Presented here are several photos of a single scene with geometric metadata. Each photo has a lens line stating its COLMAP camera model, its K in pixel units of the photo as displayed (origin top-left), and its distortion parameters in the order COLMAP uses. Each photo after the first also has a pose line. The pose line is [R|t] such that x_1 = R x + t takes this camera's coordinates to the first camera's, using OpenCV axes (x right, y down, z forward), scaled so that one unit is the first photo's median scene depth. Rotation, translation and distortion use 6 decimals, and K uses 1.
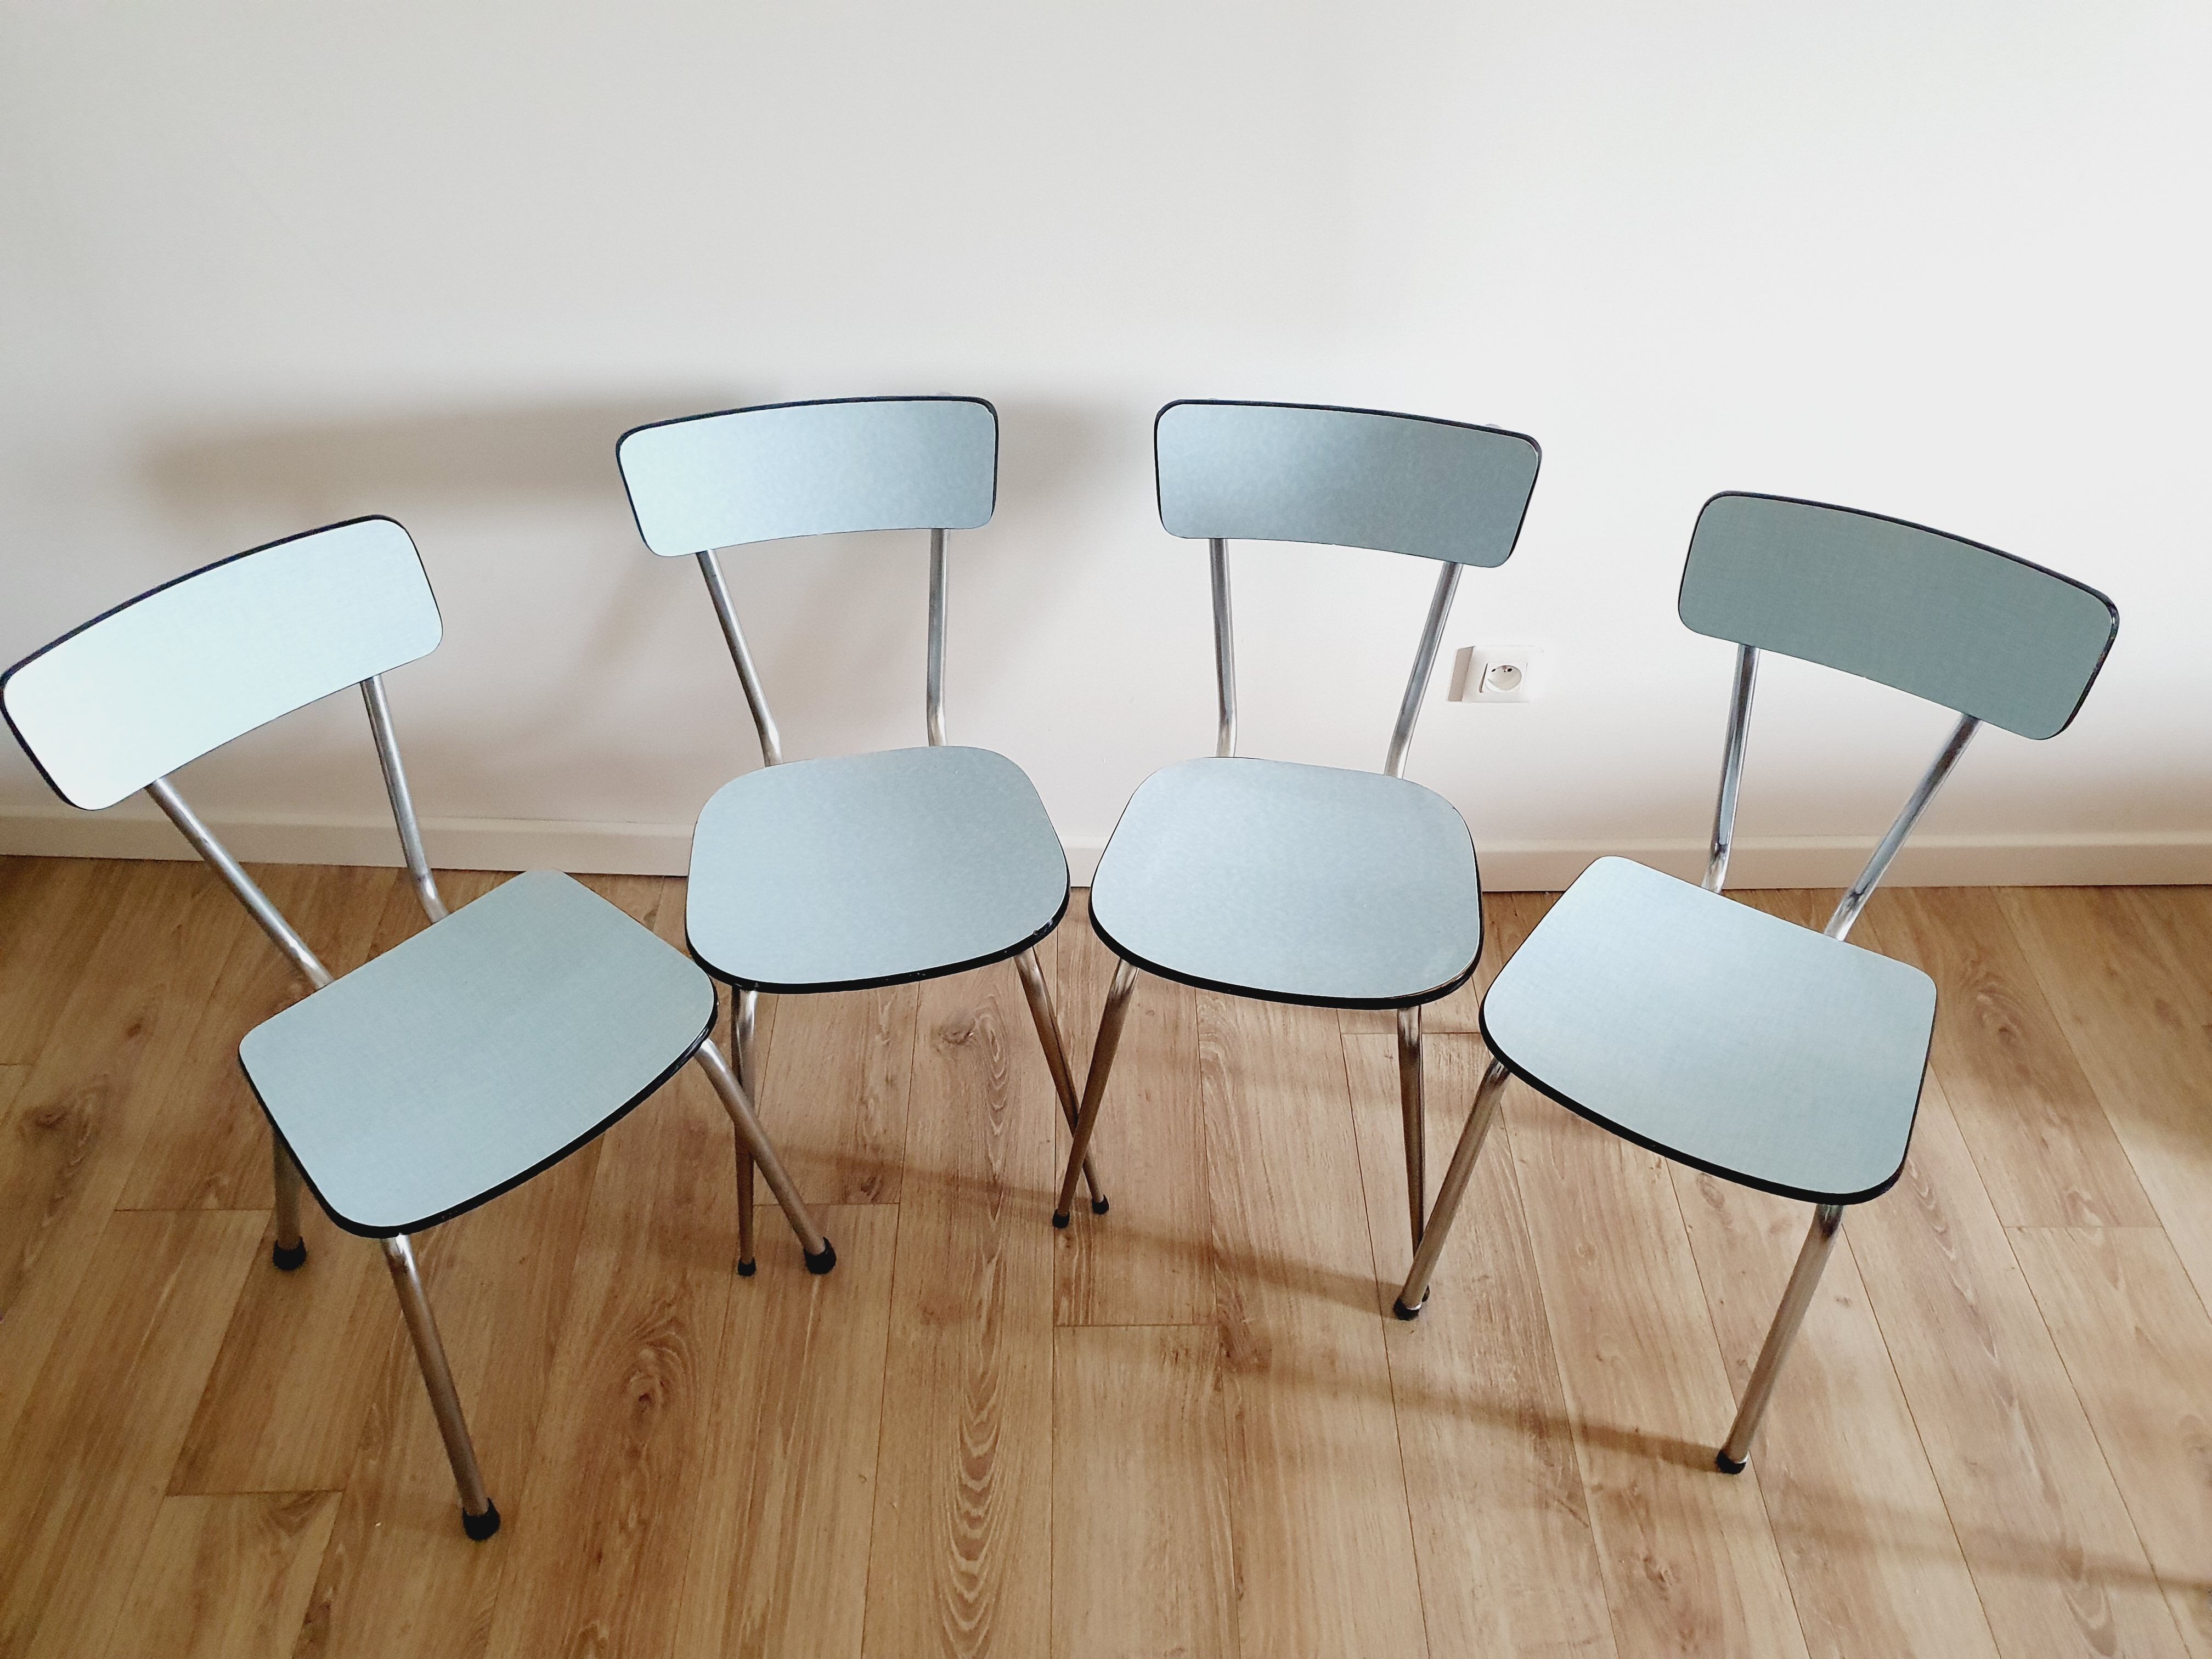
lens RADIAL K [[1734.2, 0, 1096.8], [0, 1734.2, 809.3], [0, 0, 1]] dist [-0.017996, 0.042835]
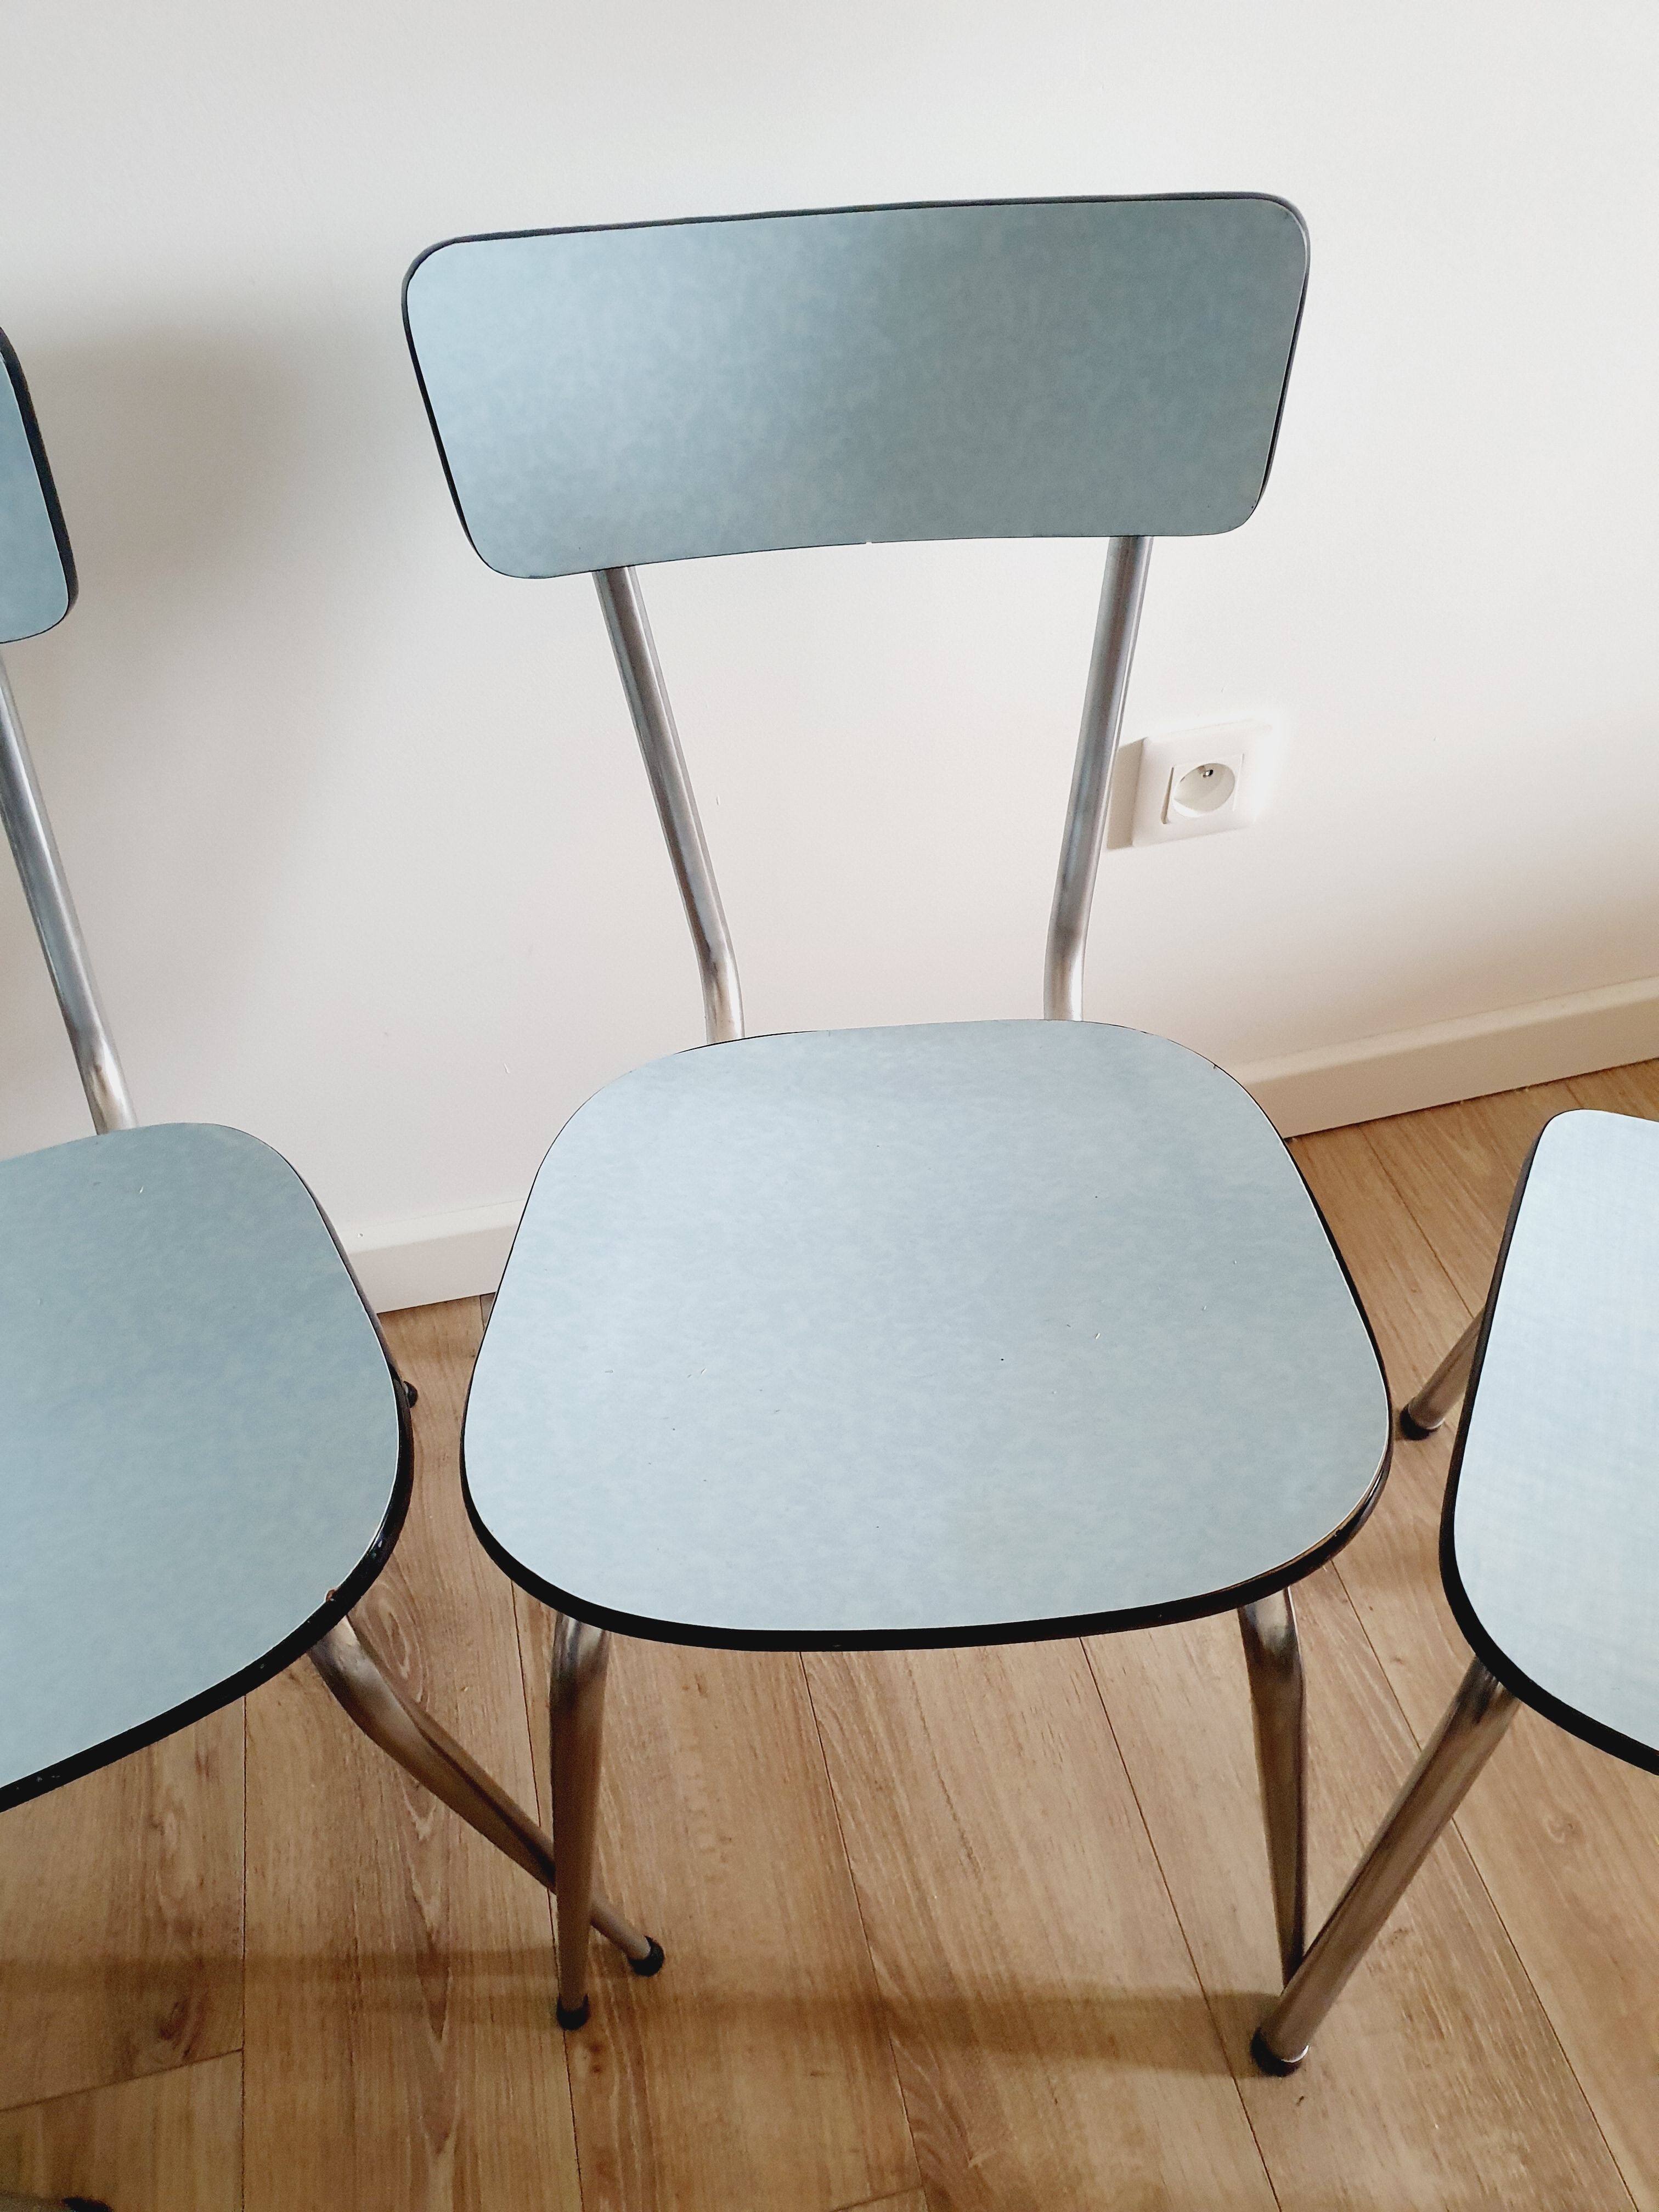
lens RADIAL K [[1752.3, 0, 829.5], [0, 1752.3, 1106.0], [0, 0, 1]] dist [-0.044386, 0.087516]
pose [[0.974685, -0.190850, 0.116475, 0.044984], [0.184480, 0.980795, 0.063314, -0.038898], [-0.126321, -0.040223, 0.991174, 0.527821]]
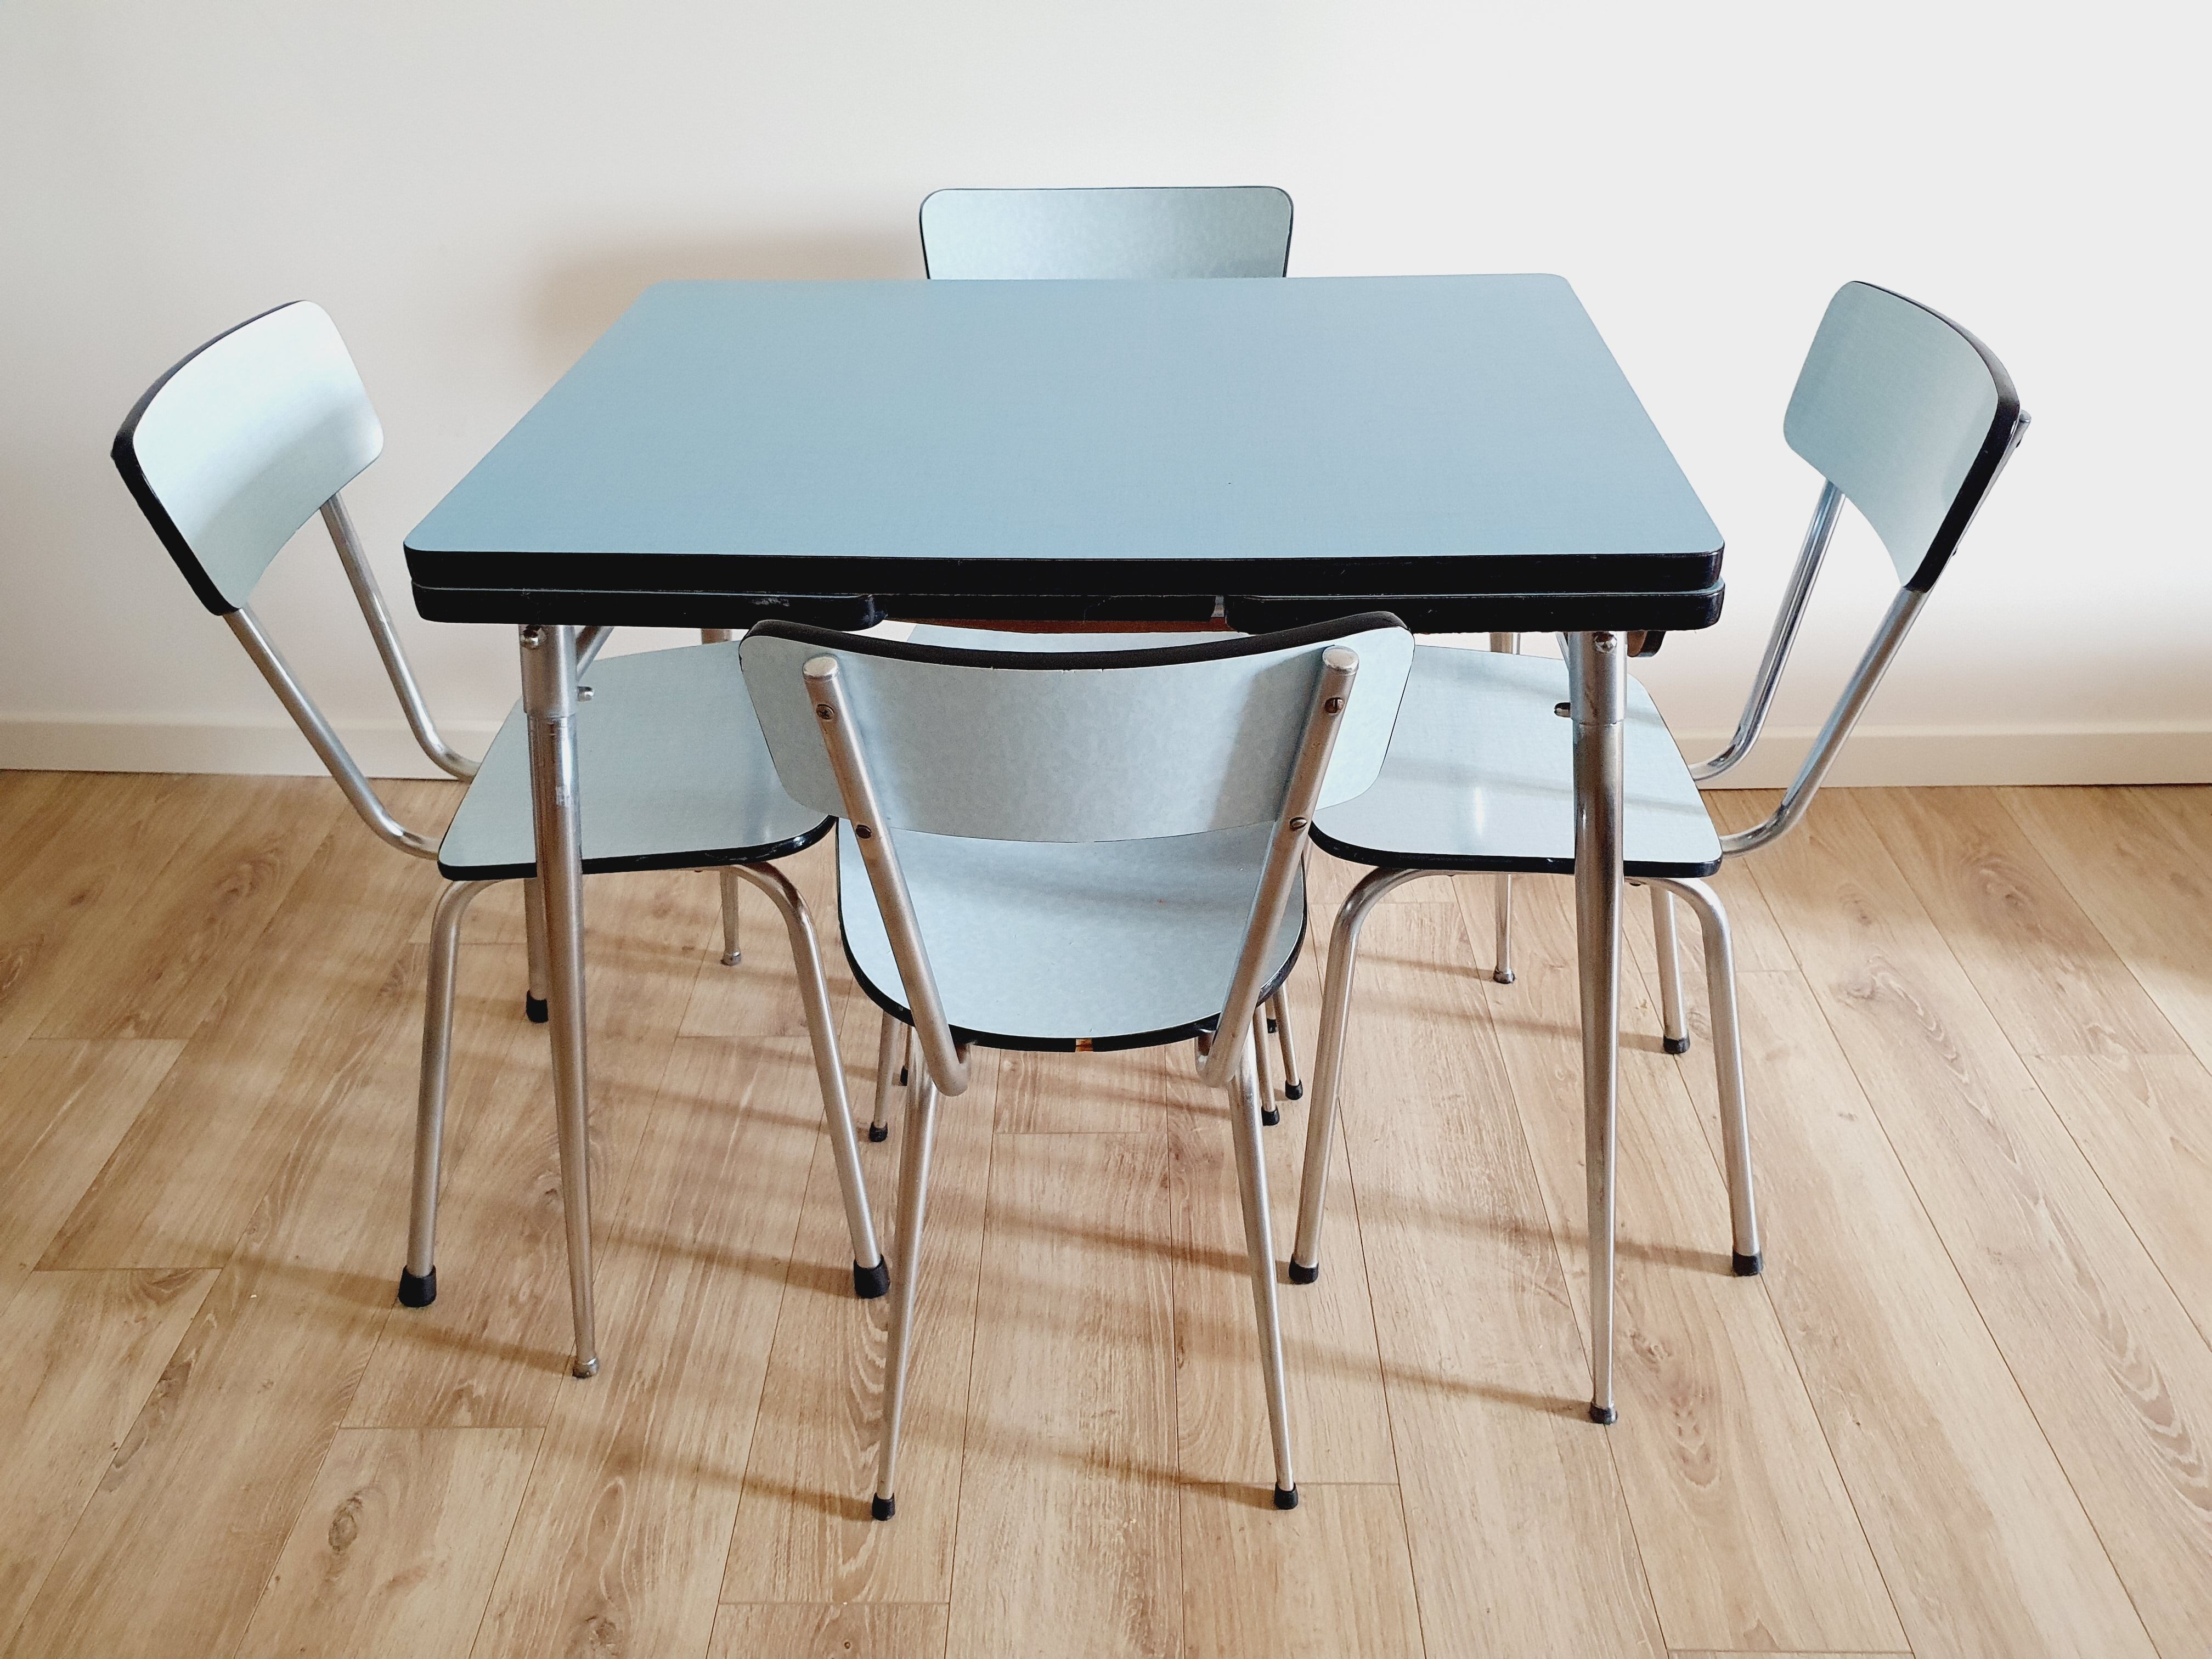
lens RADIAL K [[1731.0, 0, 1087.4], [0, 1731.0, 828.3], [0, 0, 1]] dist [-0.026392, 0.057328]
pose [[0.999446, -0.003164, -0.033120, 0.058177], [-0.002976, 0.982980, -0.183690, 0.308058], [0.033138, 0.183687, 0.982426, 0.055052]]
